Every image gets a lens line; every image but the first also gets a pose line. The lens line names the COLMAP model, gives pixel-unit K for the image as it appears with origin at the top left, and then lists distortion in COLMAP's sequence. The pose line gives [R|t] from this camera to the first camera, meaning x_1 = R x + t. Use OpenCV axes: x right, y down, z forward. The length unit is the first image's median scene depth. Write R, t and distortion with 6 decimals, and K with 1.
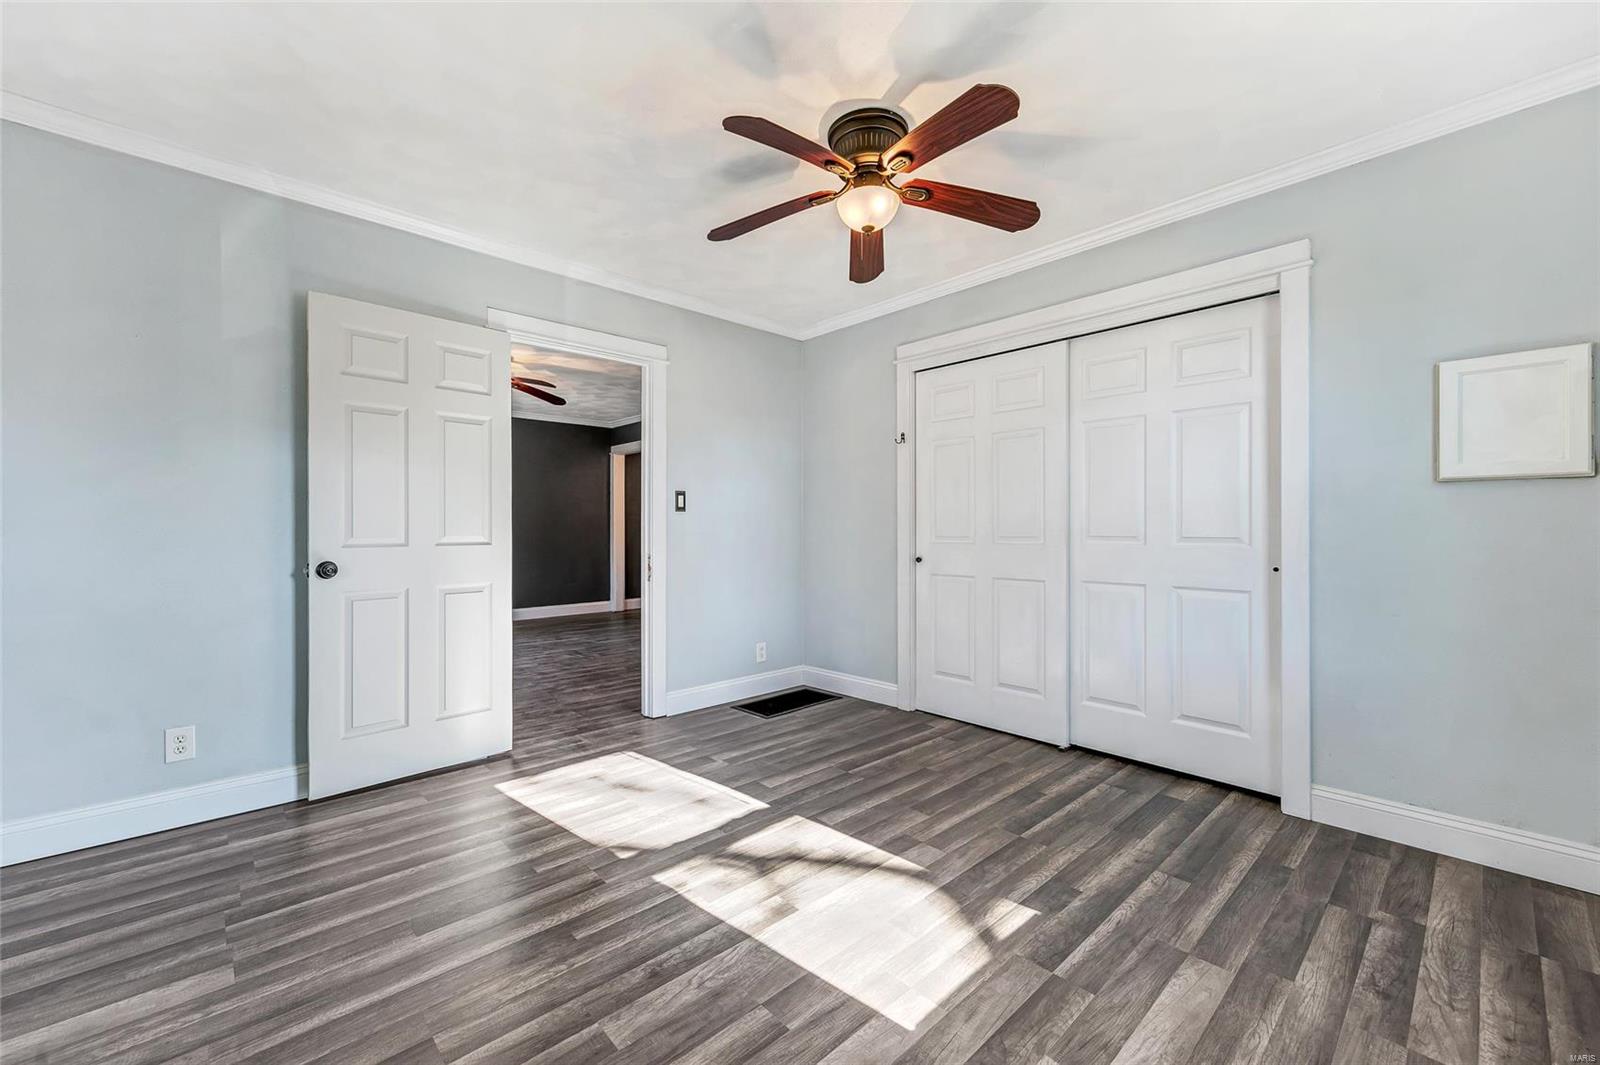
lens RADIAL K [[637.1, 0, 800.0], [0, 637.1, 531.1], [0, 0, 1]] dist [0.007300, -0.000254]
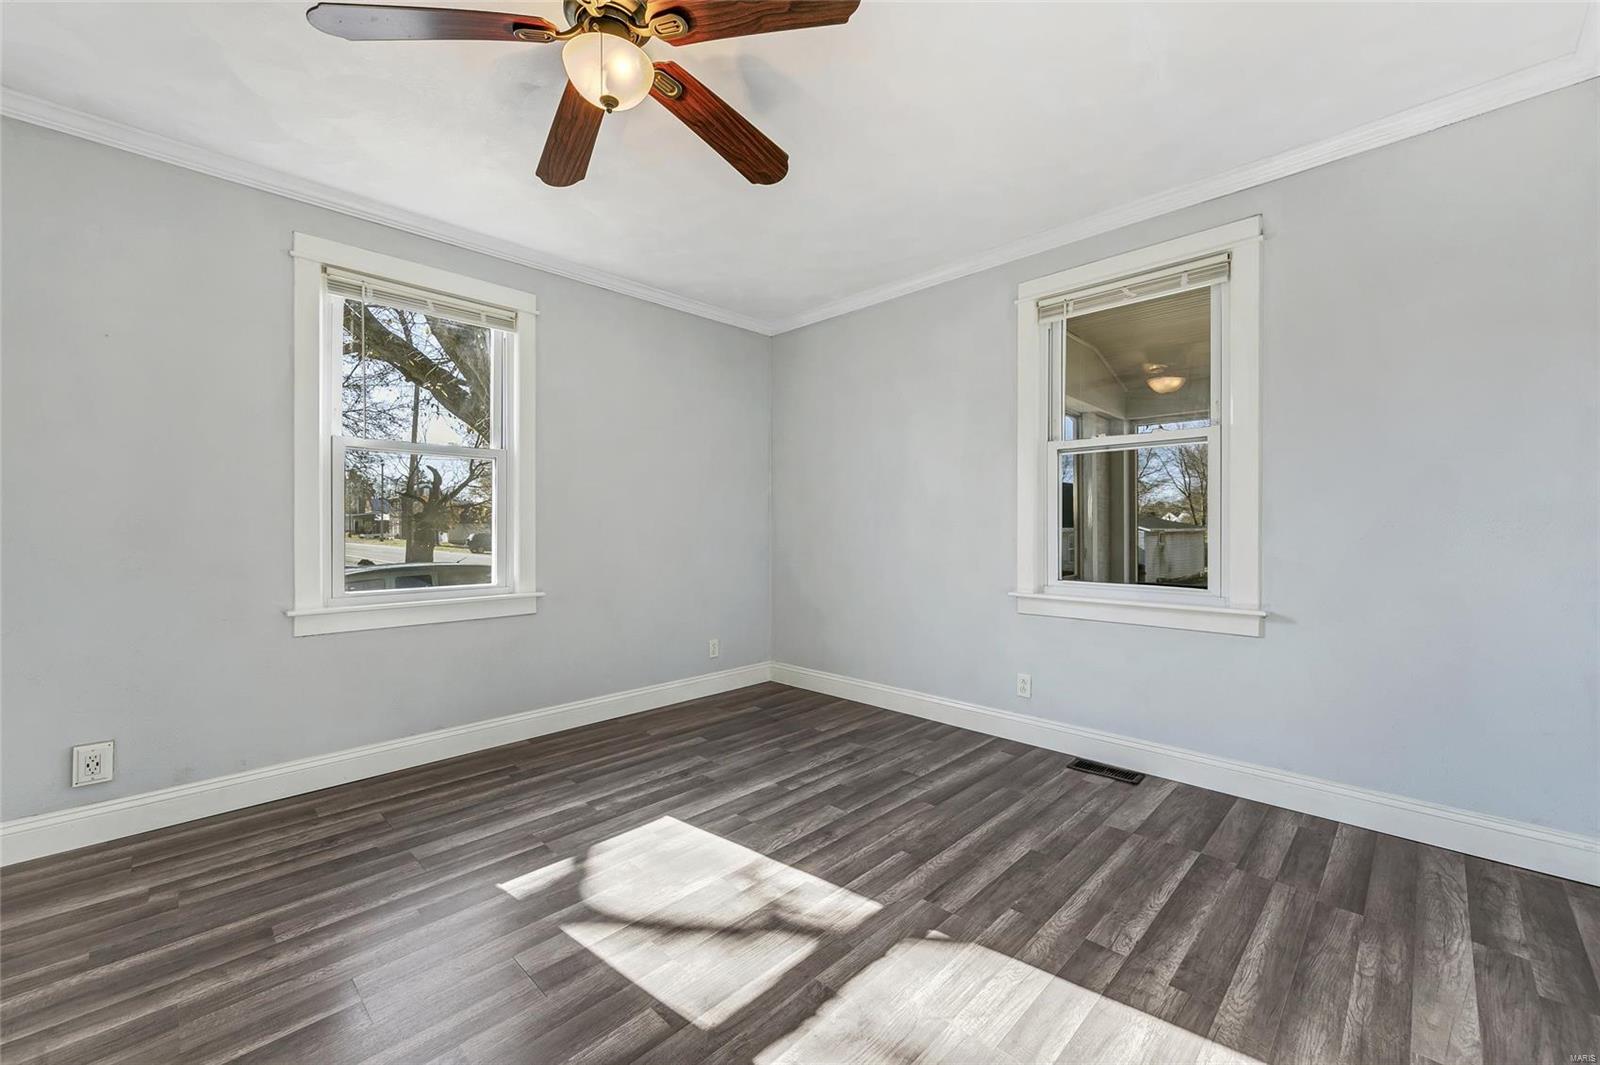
lens RADIAL K [[637.1, 0, 800.4], [0, 637.1, 527.9], [0, 0, 1]] dist [0.007300, -0.000254]
pose [[-0.999043, 0.003499, -0.043607, -0.099936], [0.003377, 0.999990, 0.002879, -0.000596], [0.043617, 0.002729, -0.999045, 2.337026]]
